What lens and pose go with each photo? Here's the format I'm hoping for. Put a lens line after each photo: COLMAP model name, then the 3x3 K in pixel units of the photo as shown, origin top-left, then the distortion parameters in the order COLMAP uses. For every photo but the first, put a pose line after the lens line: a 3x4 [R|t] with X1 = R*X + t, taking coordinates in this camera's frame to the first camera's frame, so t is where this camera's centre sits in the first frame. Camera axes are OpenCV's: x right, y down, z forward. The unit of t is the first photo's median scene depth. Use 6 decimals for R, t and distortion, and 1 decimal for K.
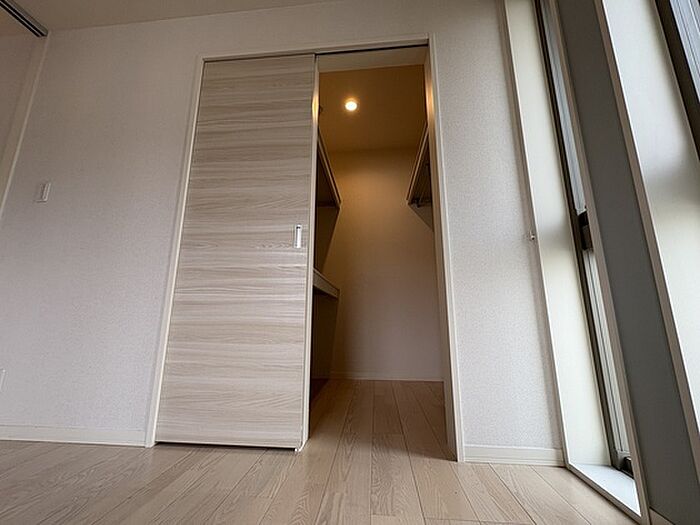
lens RADIAL K [[279.9, 0, 350.0], [0, 279.9, 262.5], [0, 0, 1]] dist [0.000605, 0.000071]
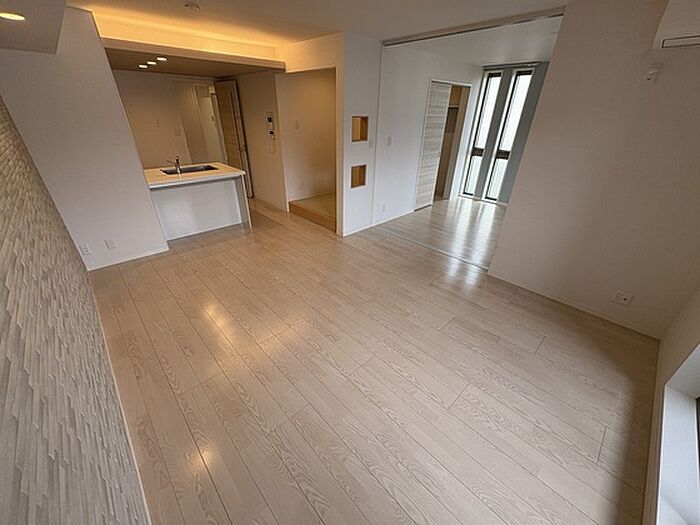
lens RADIAL K [[279.9, 0, 350.0], [0, 279.9, 262.5], [0, 0, 1]] dist [0.000605, 0.000071]
pose [[0.655839, -0.349882, 0.668923, -4.241512], [-0.168812, 0.795693, 0.581700, -0.982328], [-0.735784, -0.494424, 0.462782, -0.568055]]
